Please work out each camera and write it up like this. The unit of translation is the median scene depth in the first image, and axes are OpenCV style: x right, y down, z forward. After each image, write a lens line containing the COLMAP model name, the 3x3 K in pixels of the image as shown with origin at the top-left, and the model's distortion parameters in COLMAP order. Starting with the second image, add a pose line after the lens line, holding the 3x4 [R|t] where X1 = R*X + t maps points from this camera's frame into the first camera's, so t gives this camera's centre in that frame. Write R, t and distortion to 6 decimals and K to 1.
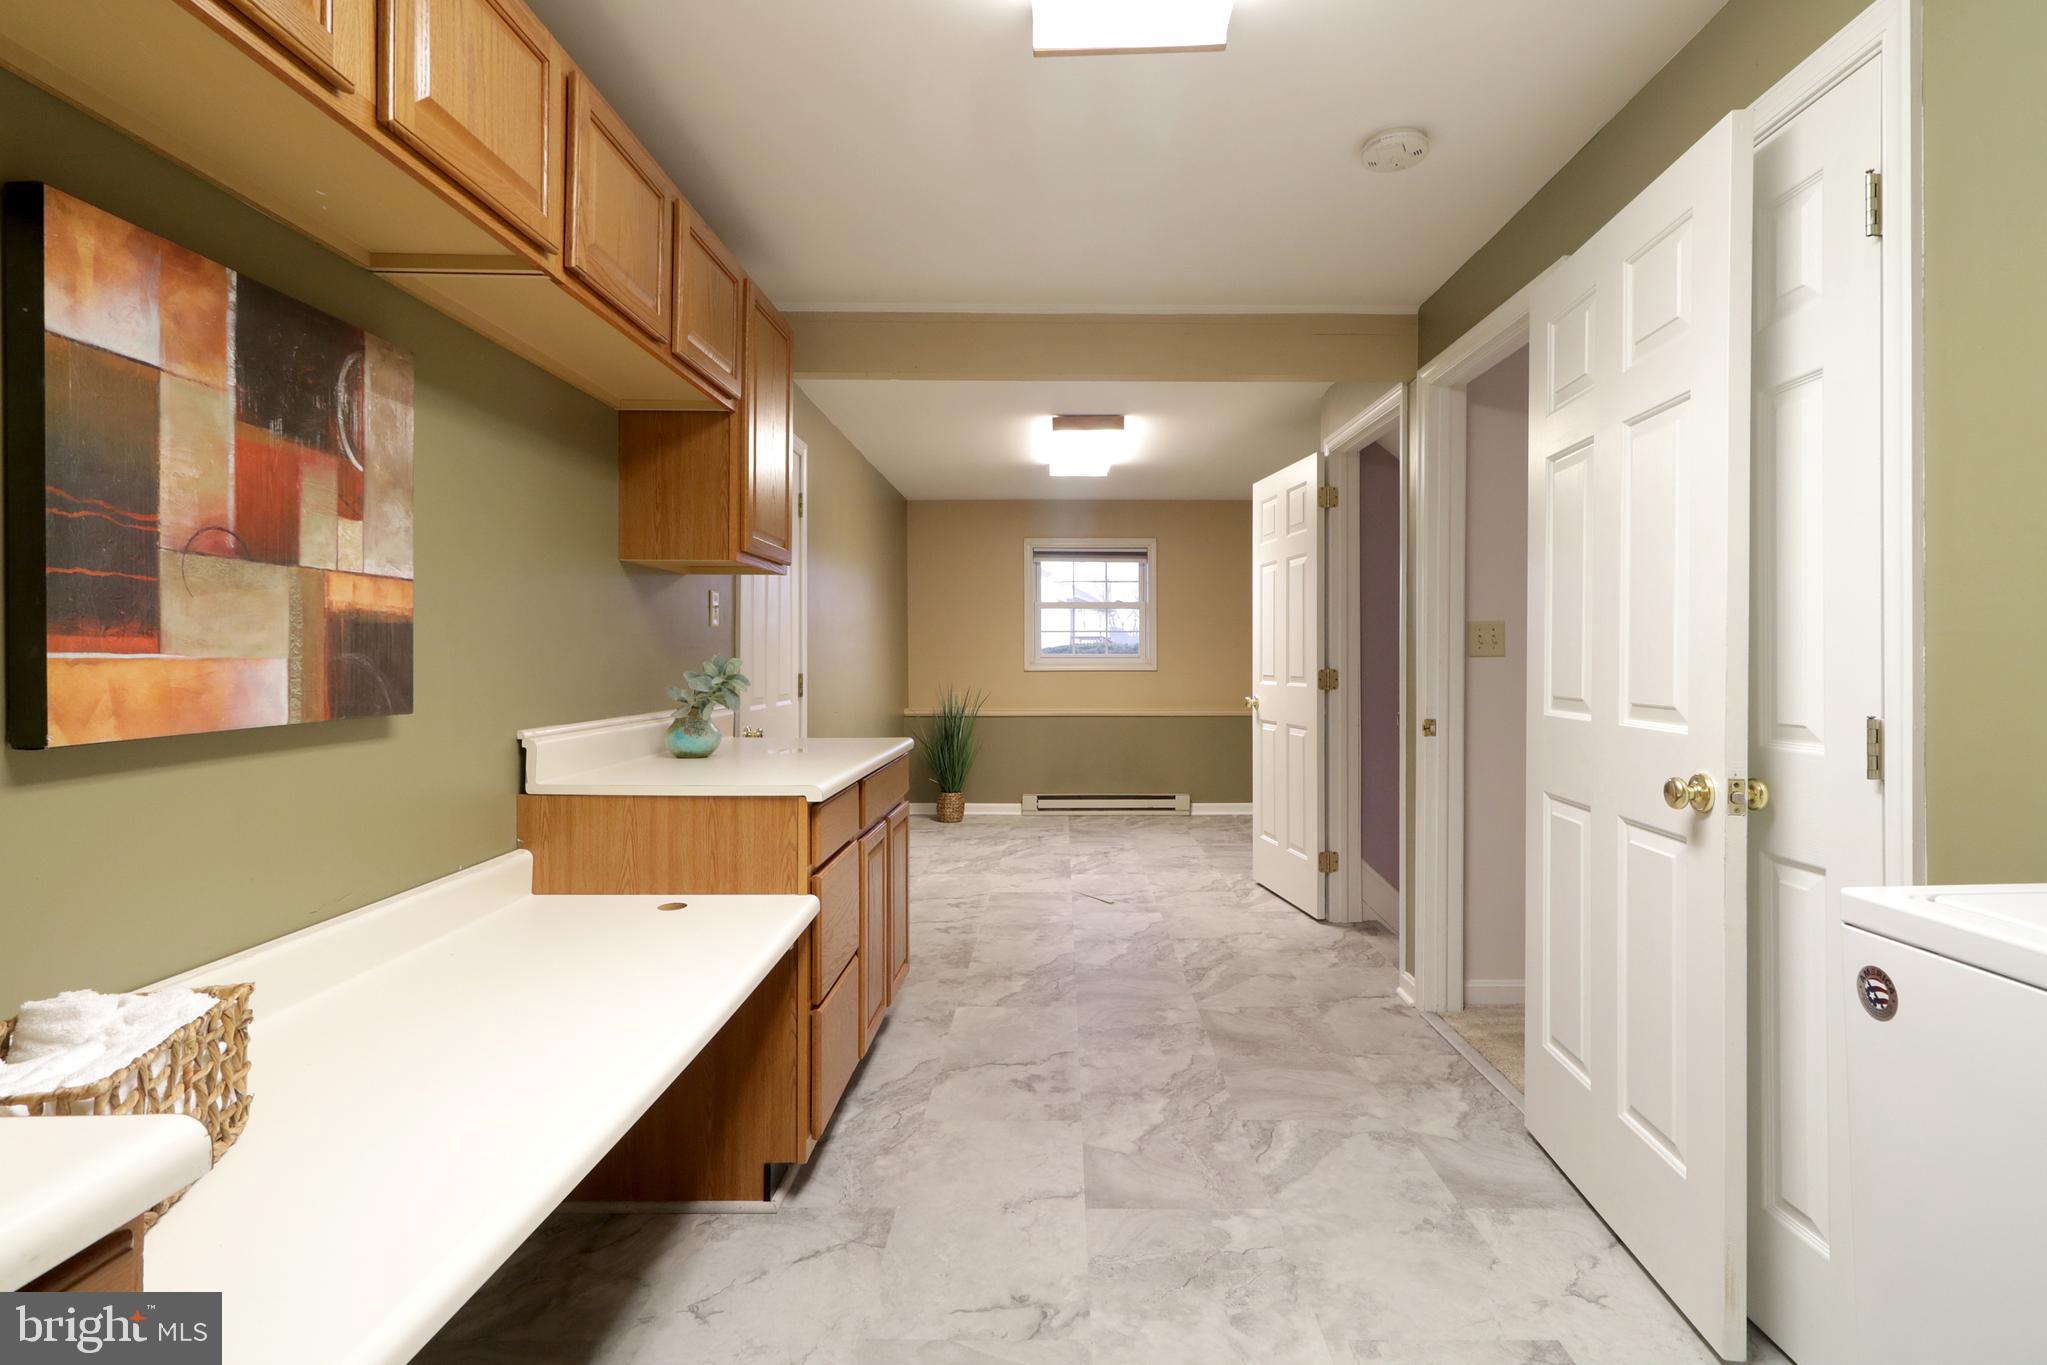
lens RADIAL K [[995.3, 0, 1013.9], [0, 995.3, 647.4], [0, 0, 1]] dist [0.007078, 0.000704]
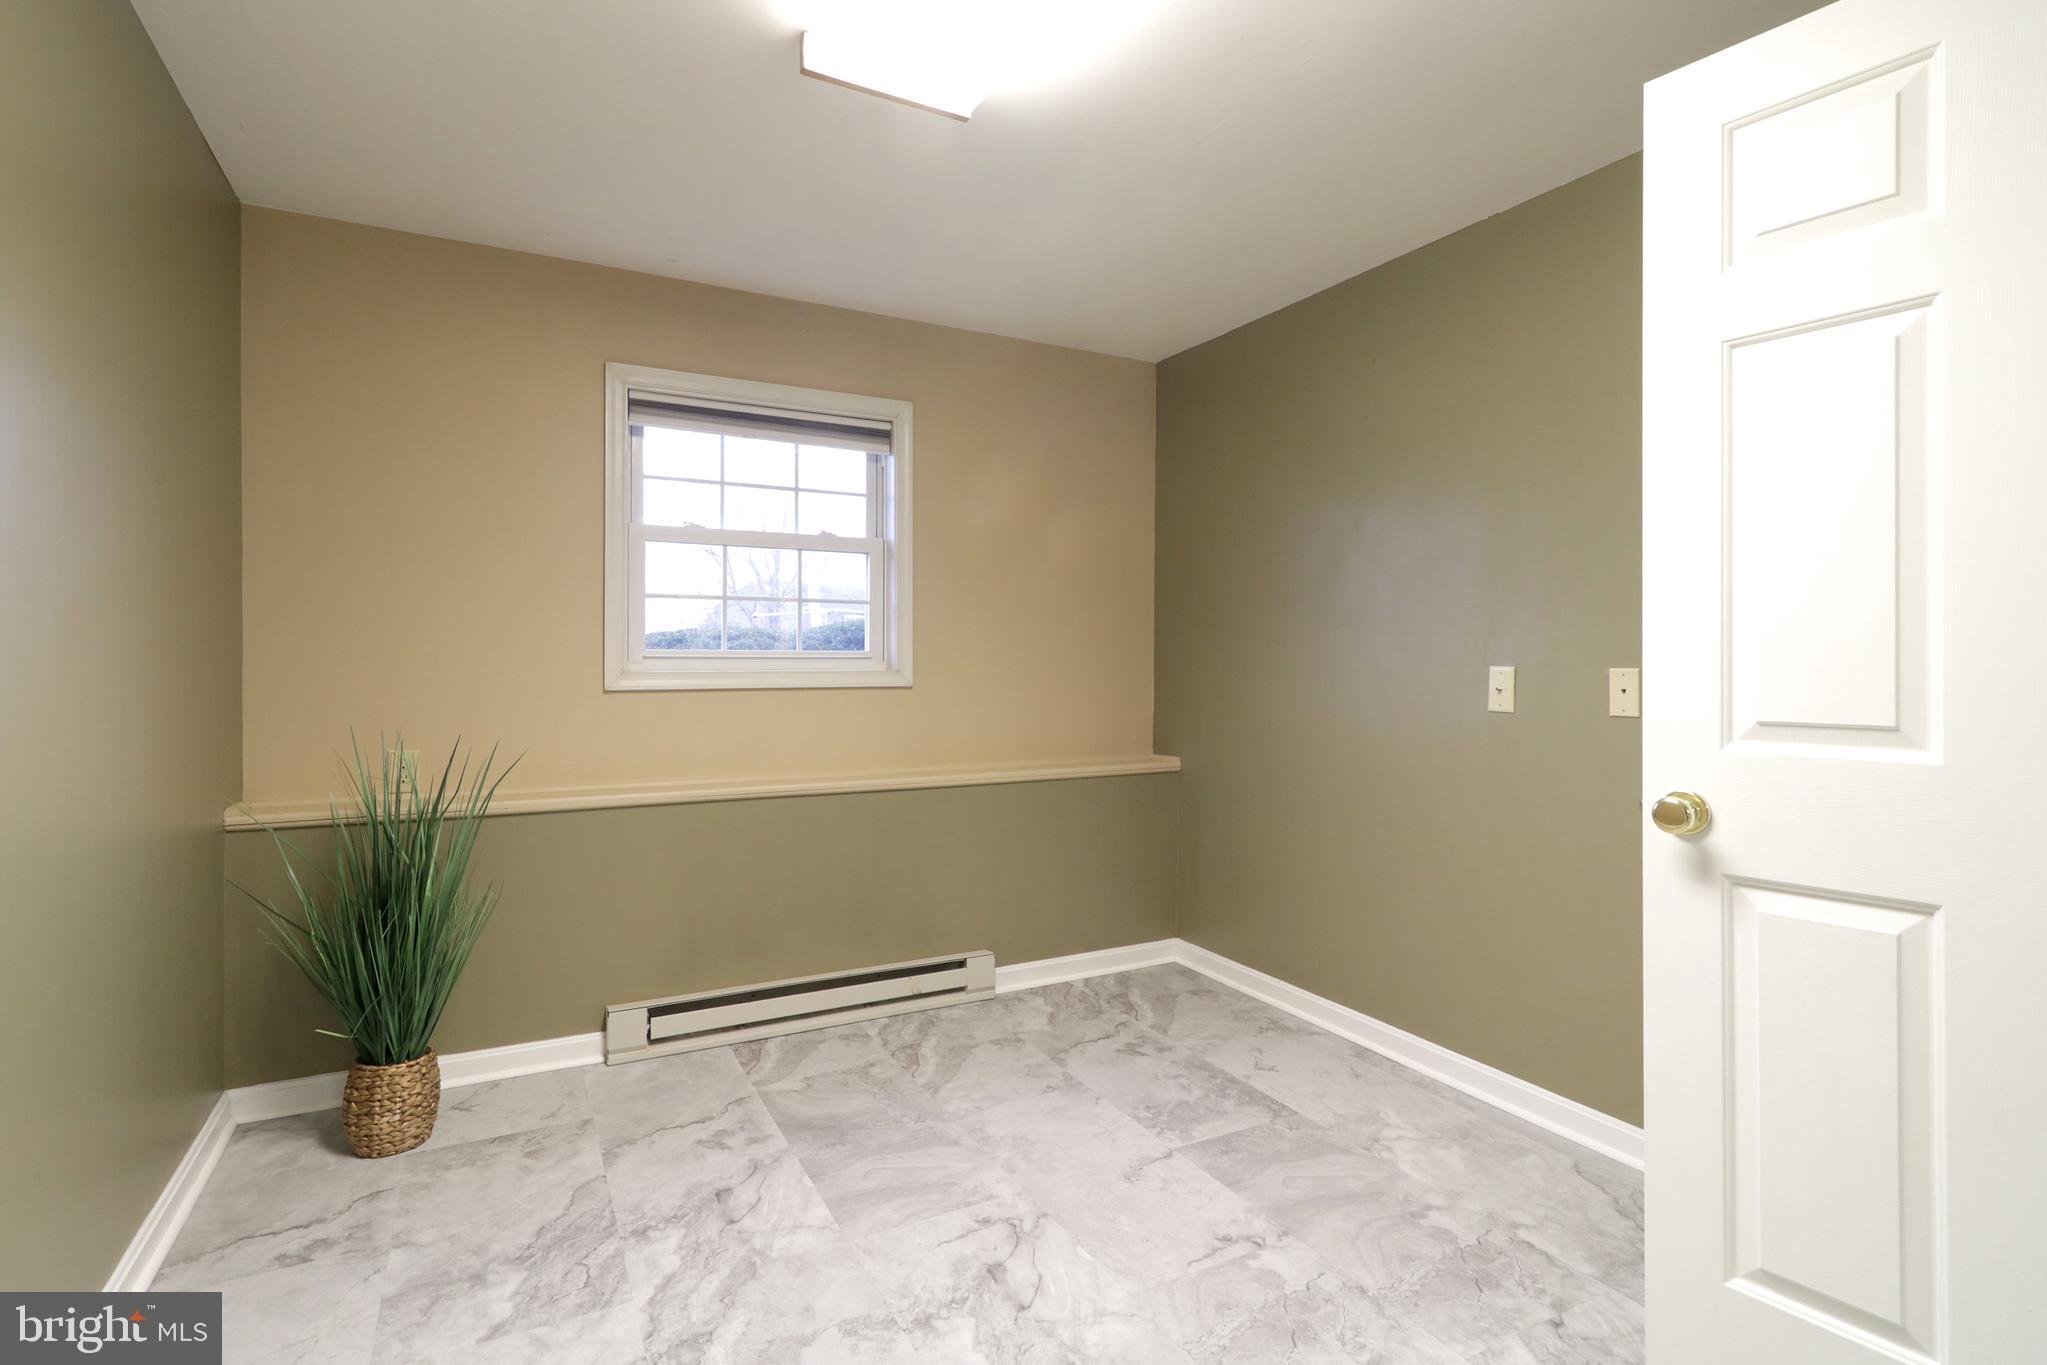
lens RADIAL K [[995.3, 0, 1013.9], [0, 995.3, 647.4], [0, 0, 1]] dist [0.007078, 0.000704]
pose [[0.861925, 0.005663, 0.507005, -0.051187], [-0.007360, 0.999972, 0.001342, 0.004280], [-0.506983, -0.004888, 0.861942, 0.566188]]
